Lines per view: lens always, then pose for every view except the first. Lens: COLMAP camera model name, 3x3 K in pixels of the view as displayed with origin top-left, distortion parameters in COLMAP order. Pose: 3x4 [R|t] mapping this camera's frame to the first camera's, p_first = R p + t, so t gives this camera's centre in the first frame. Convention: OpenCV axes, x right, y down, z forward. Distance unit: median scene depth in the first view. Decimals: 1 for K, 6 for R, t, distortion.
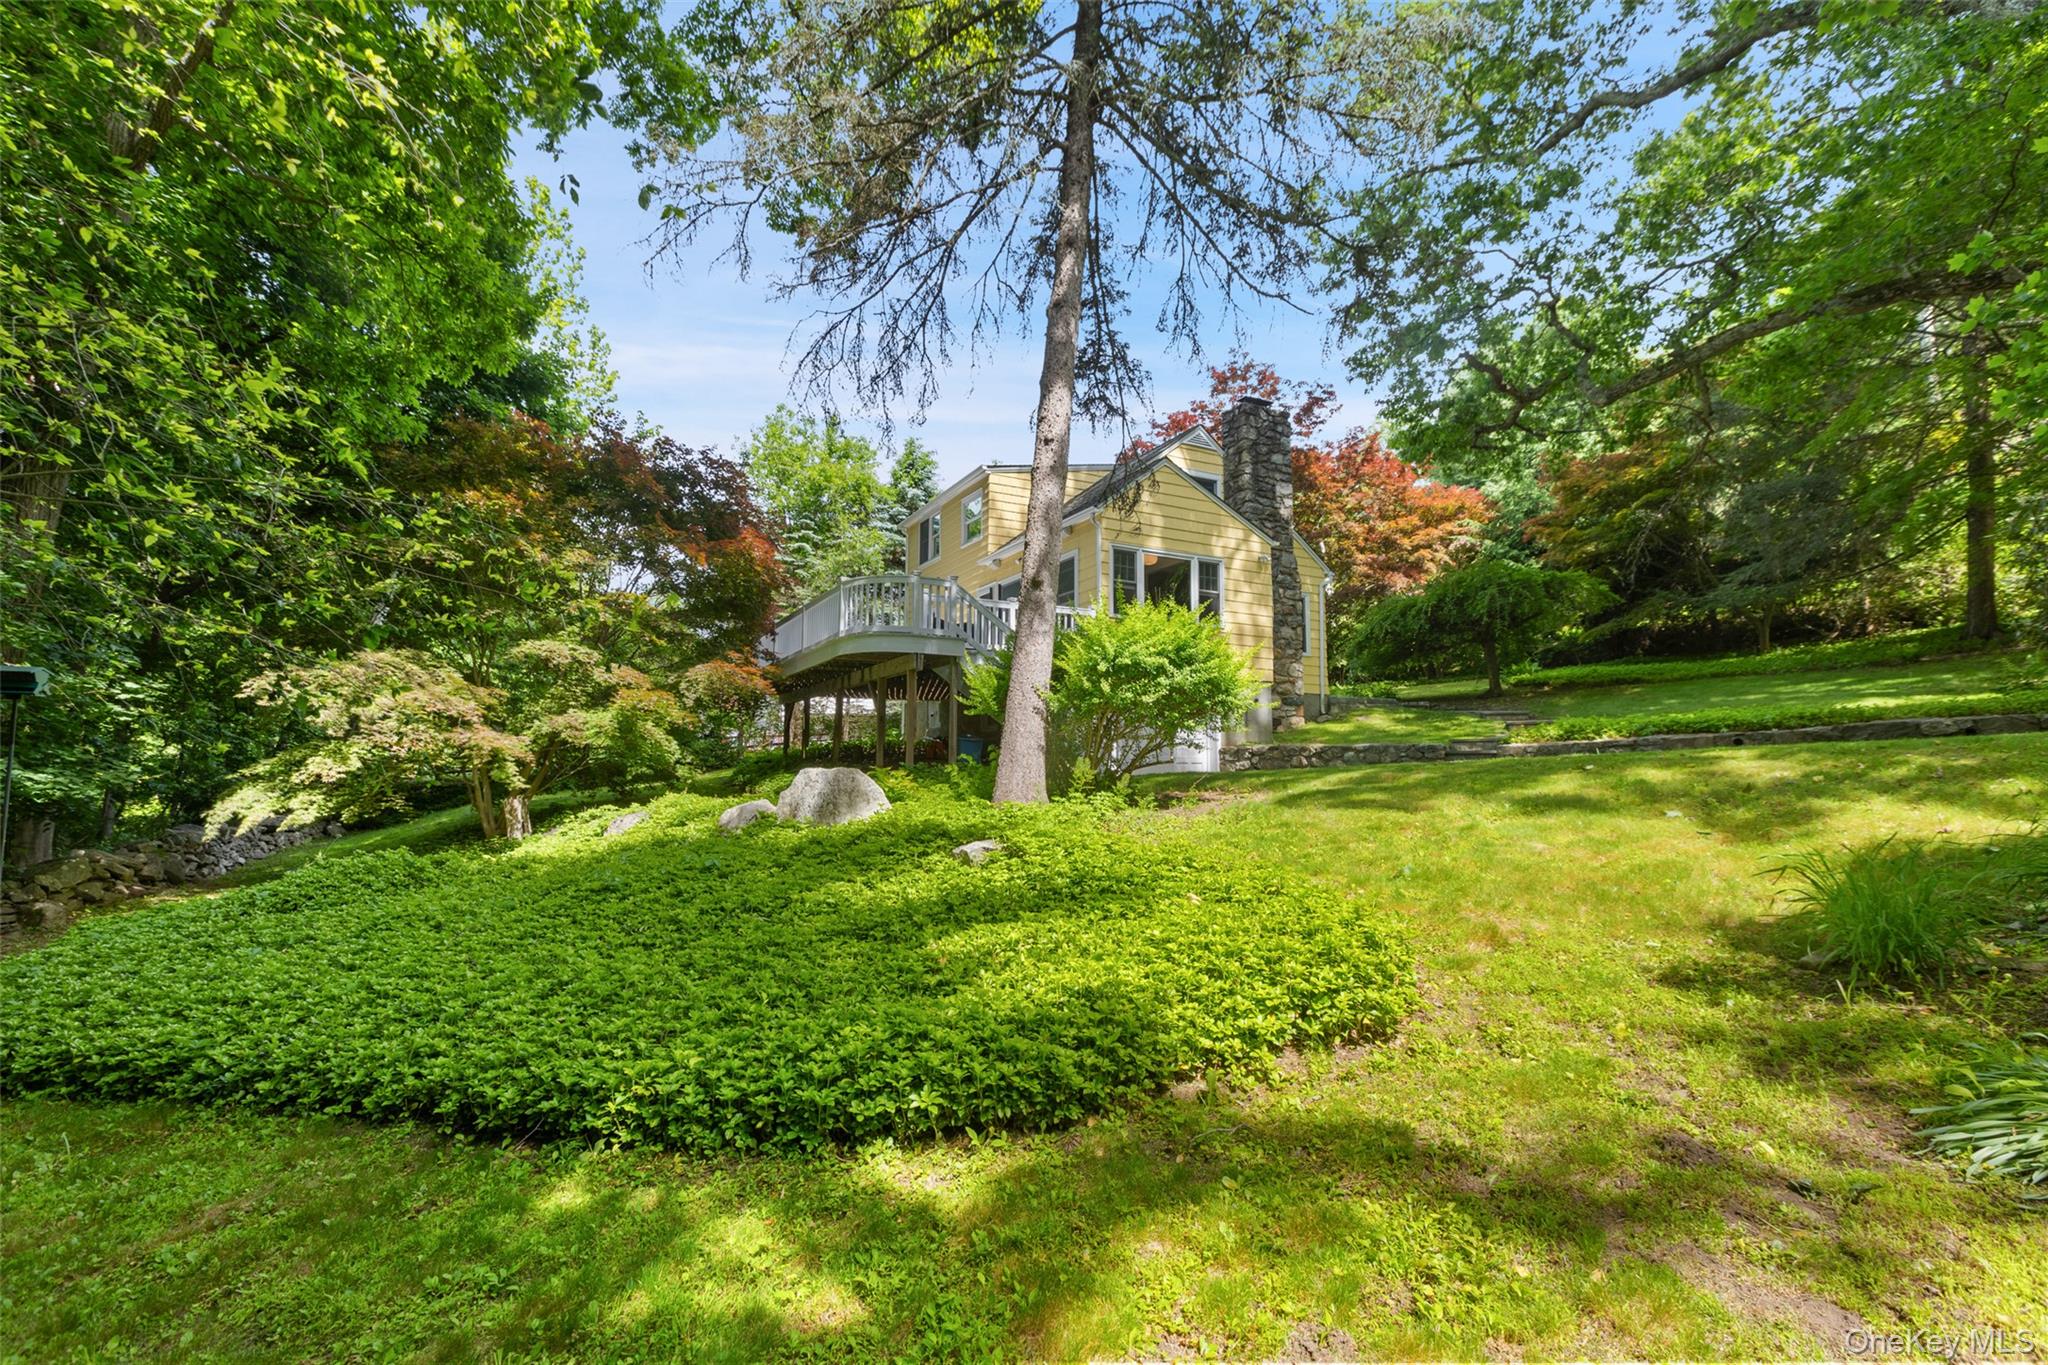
lens RADIAL K [[921.7, 0, 1023.9], [0, 921.7, 714.9], [0, 0, 1]] dist [0.000211, 0.000009]
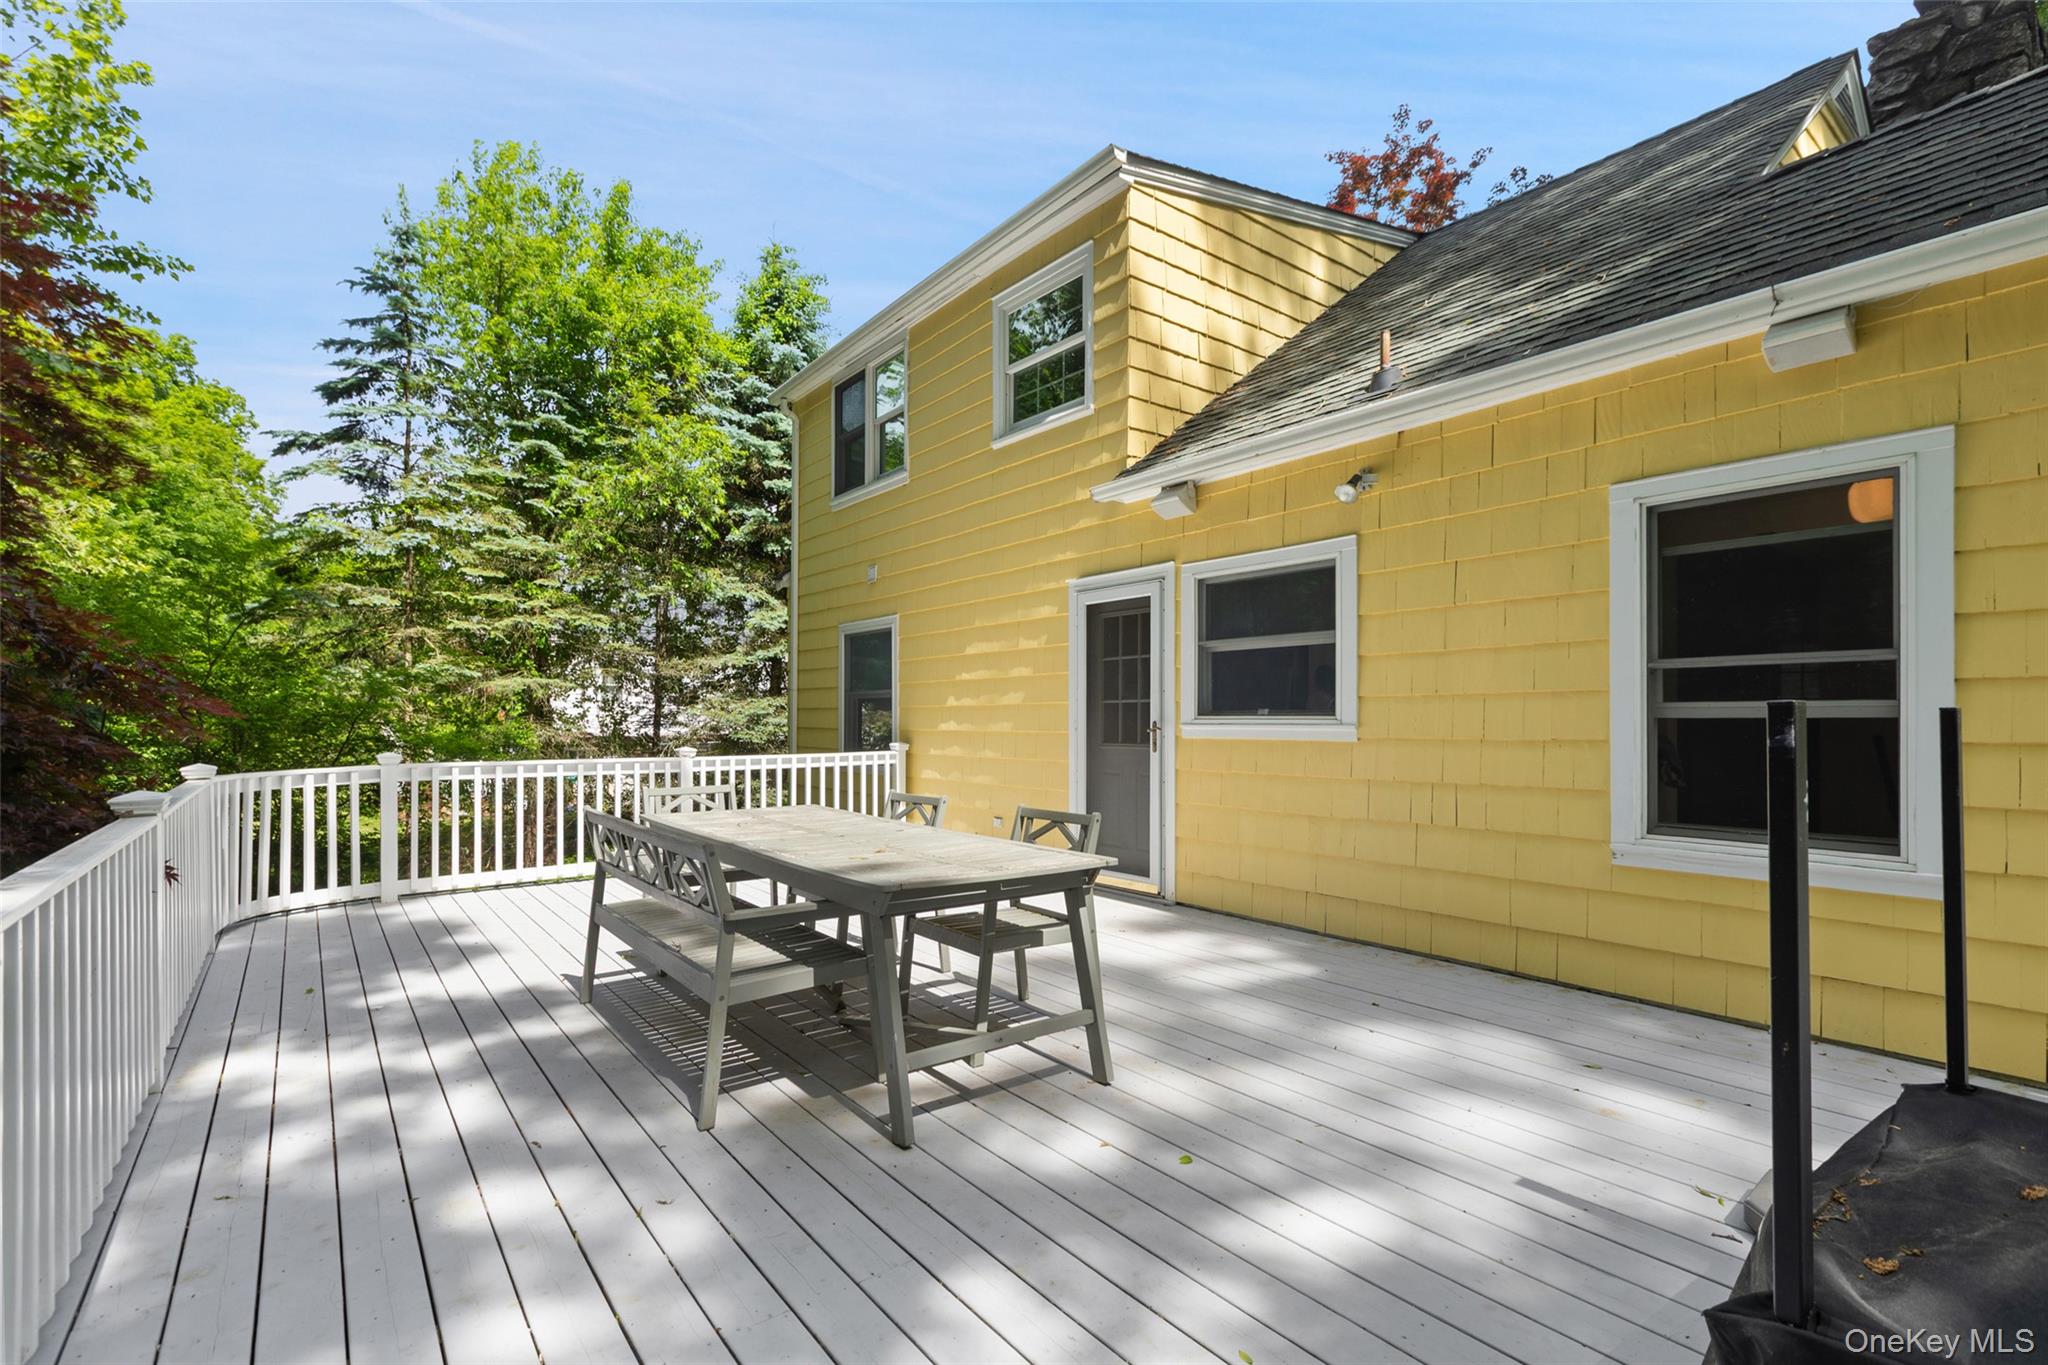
lens RADIAL K [[921.7, 0, 1023.9], [0, 921.7, 714.9], [0, 0, 1]] dist [0.000211, 0.000009]
pose [[0.983421, -0.010006, 0.181060, -0.085311], [-0.000712, 0.998256, 0.059034, -0.074787], [-0.181335, -0.058184, 0.981699, 0.479351]]
